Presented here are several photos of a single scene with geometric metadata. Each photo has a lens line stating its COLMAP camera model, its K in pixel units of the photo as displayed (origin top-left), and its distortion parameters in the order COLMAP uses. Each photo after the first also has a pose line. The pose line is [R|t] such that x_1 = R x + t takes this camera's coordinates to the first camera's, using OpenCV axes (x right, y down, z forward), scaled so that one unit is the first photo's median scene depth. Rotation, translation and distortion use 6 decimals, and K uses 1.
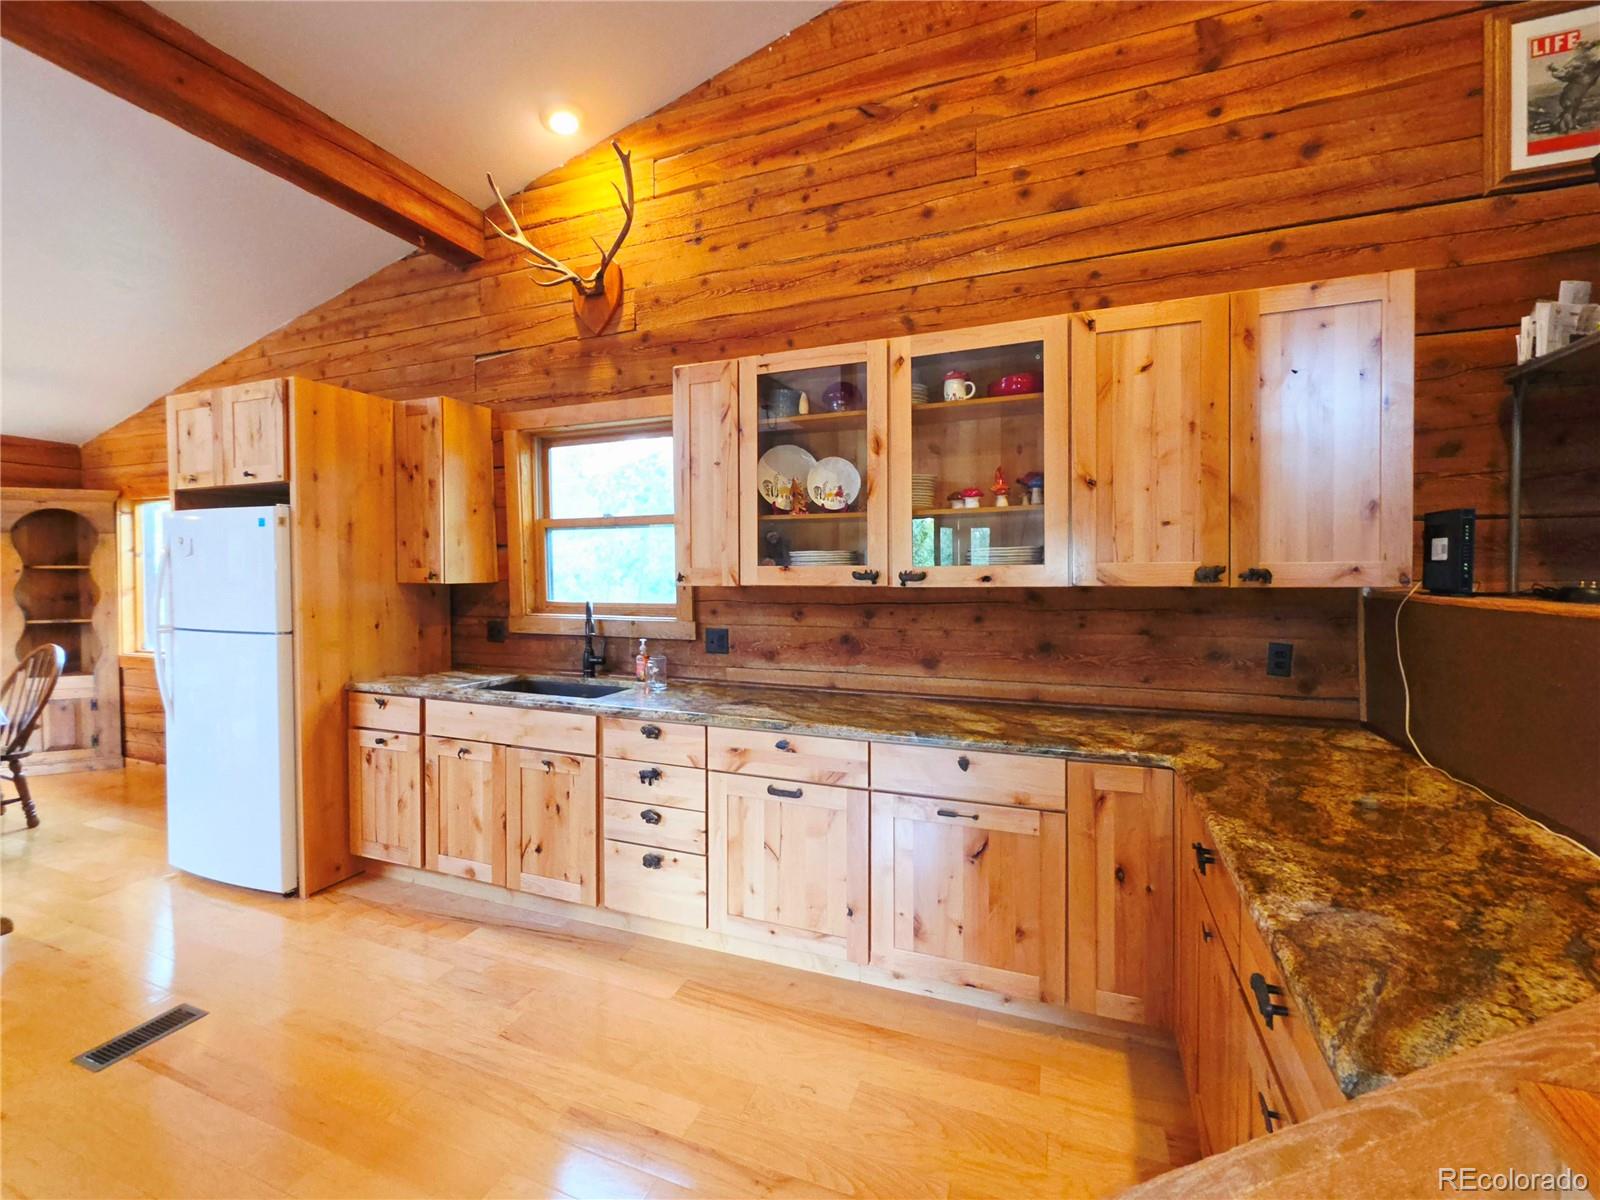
lens RADIAL K [[698.3, 0, 783.3], [0, 698.3, 580.2], [0, 0, 1]] dist [-0.002651, 0.000364]
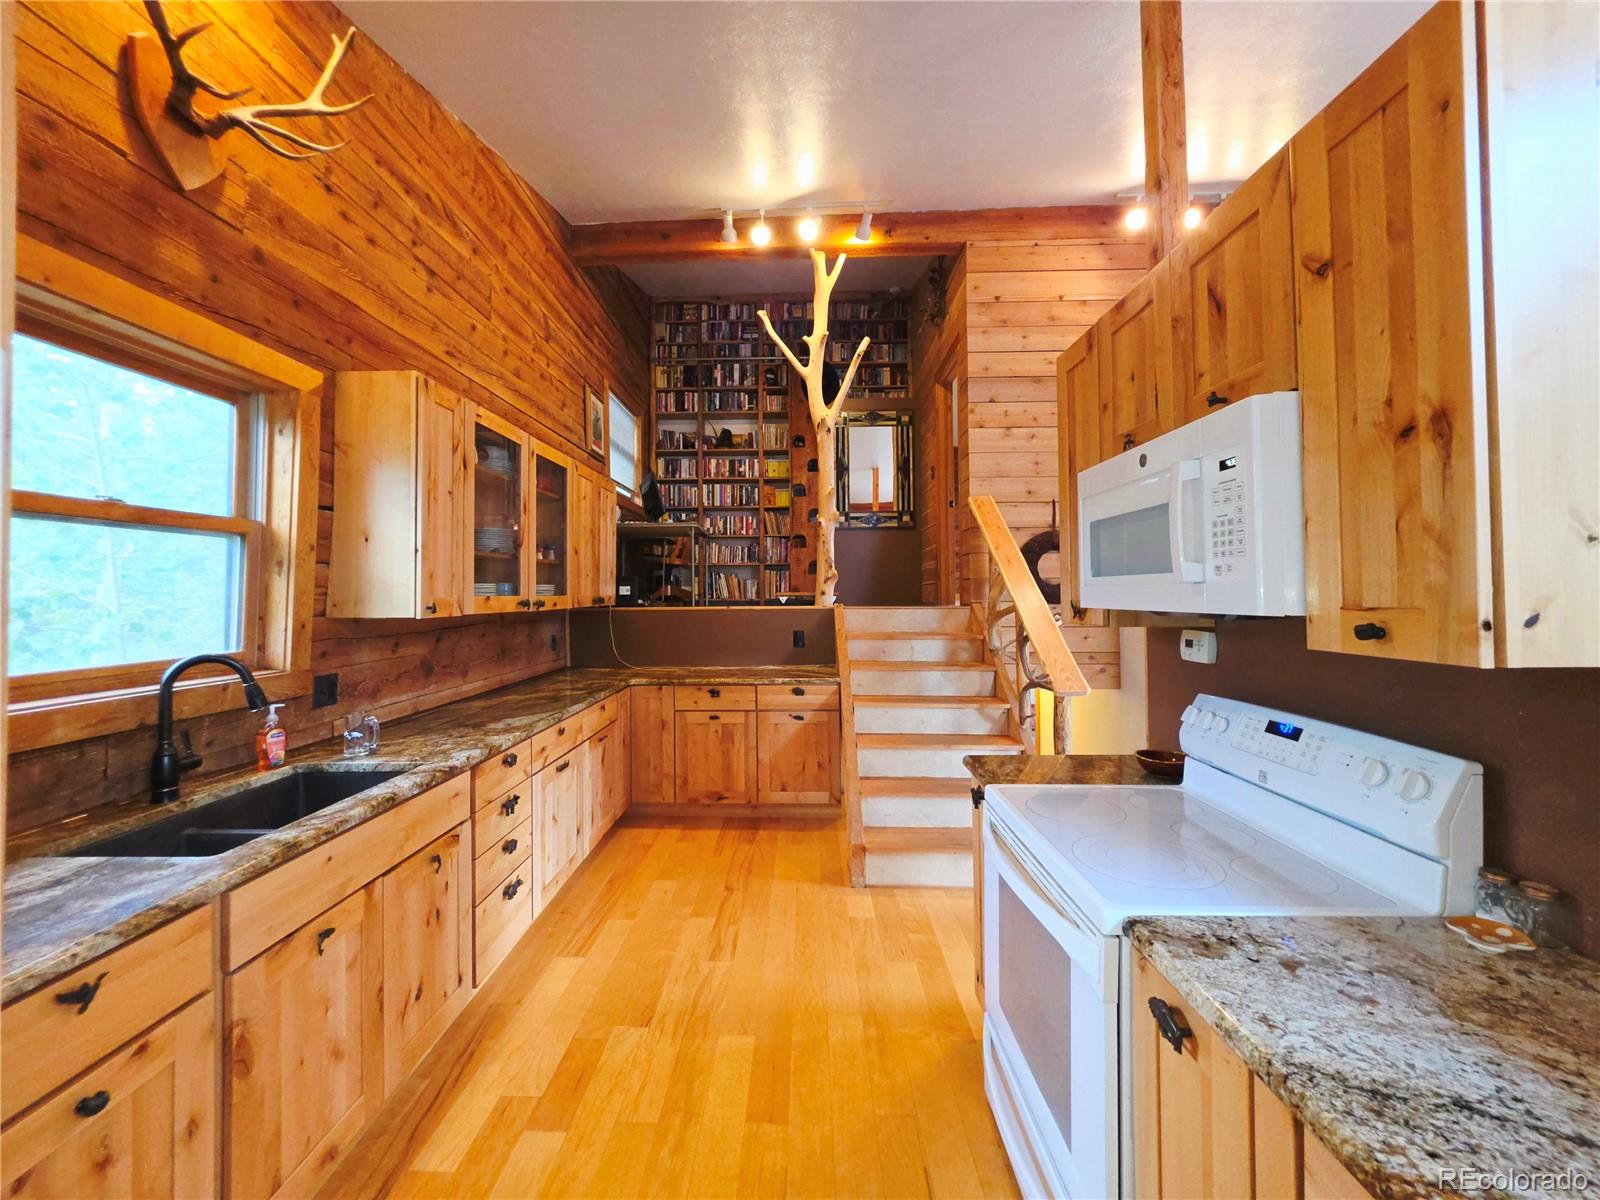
lens RADIAL K [[641.8, 0, 786.2], [0, 641.8, 582.9], [0, 0, 1]] dist [-0.006745, 0.003425]
pose [[-0.348420, 0.023251, 0.937050, -1.137938], [0.024482, 0.999577, -0.015699, -0.013569], [-0.937019, 0.017471, -0.348842, 0.896775]]
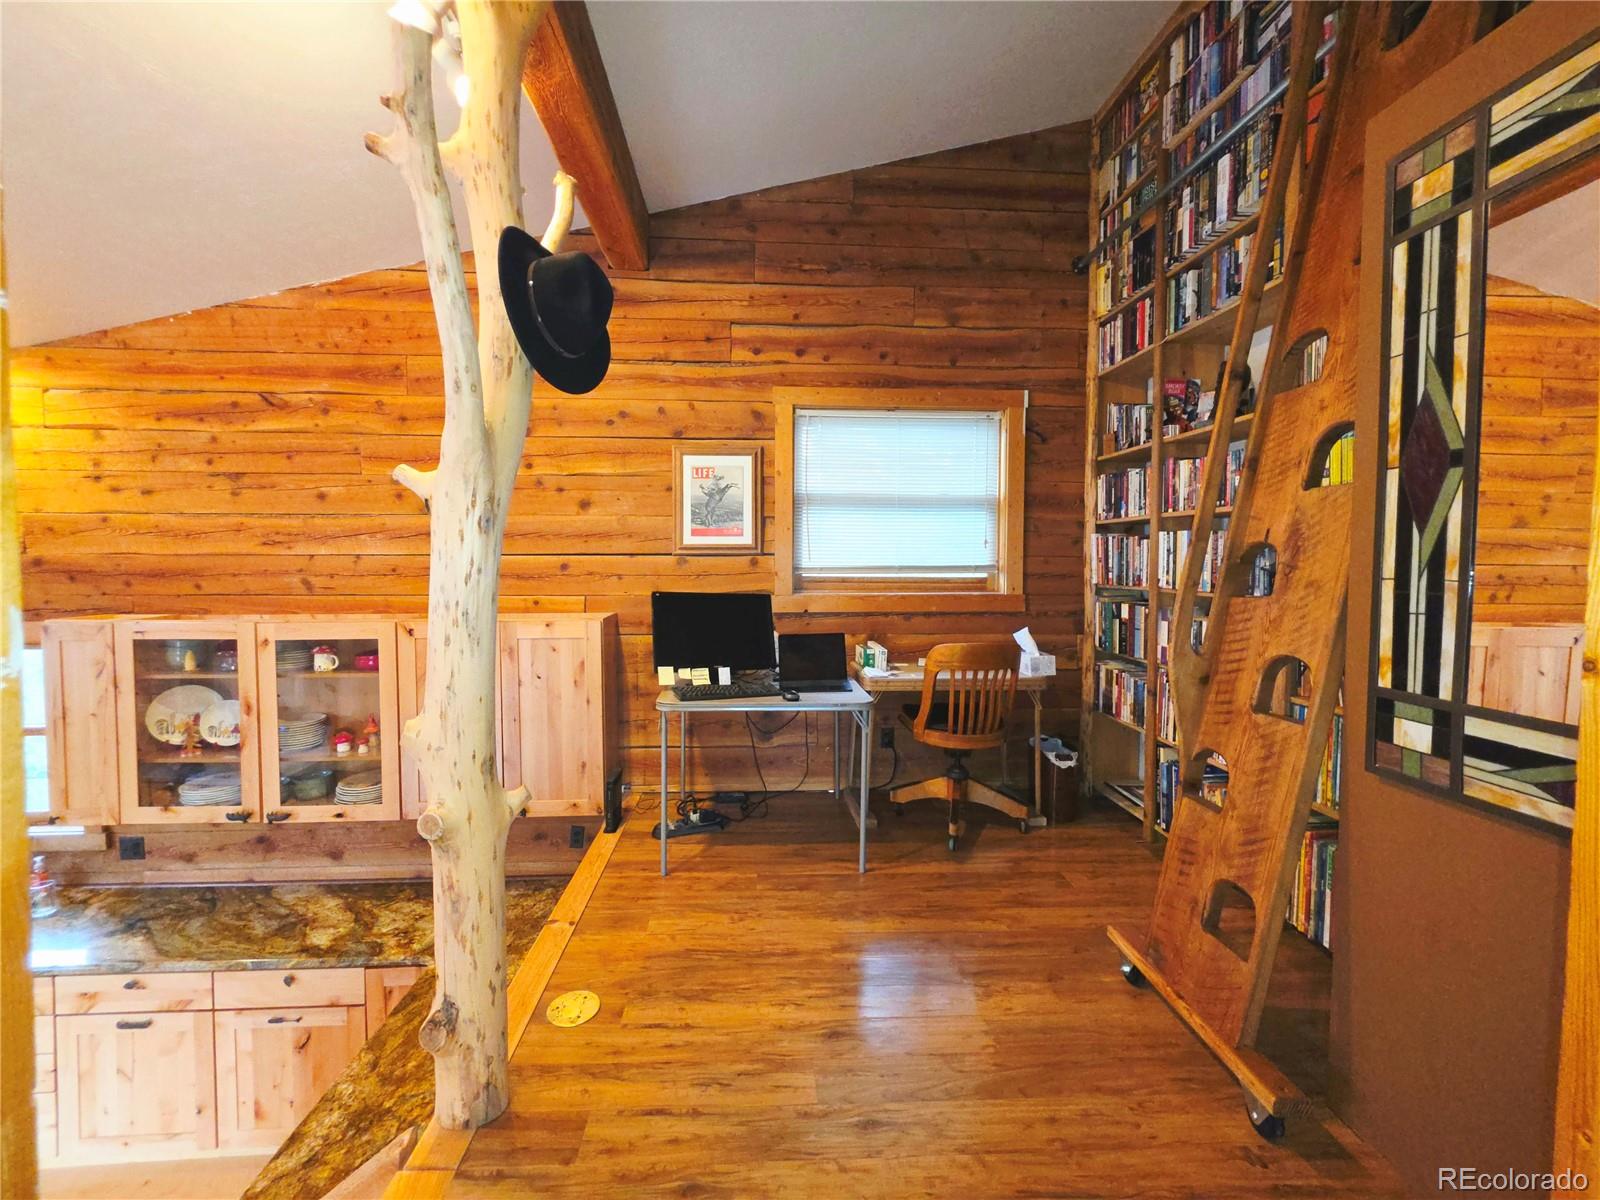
lens RADIAL K [[641.8, 0, 786.2], [0, 641.8, 582.9], [0, 0, 1]] dist [-0.006745, 0.003425]
pose [[0.905991, -0.007231, 0.423235, 0.479115], [-0.001046, 0.999813, 0.019321, -0.405263], [-0.423296, -0.017947, 0.905814, -0.375131]]
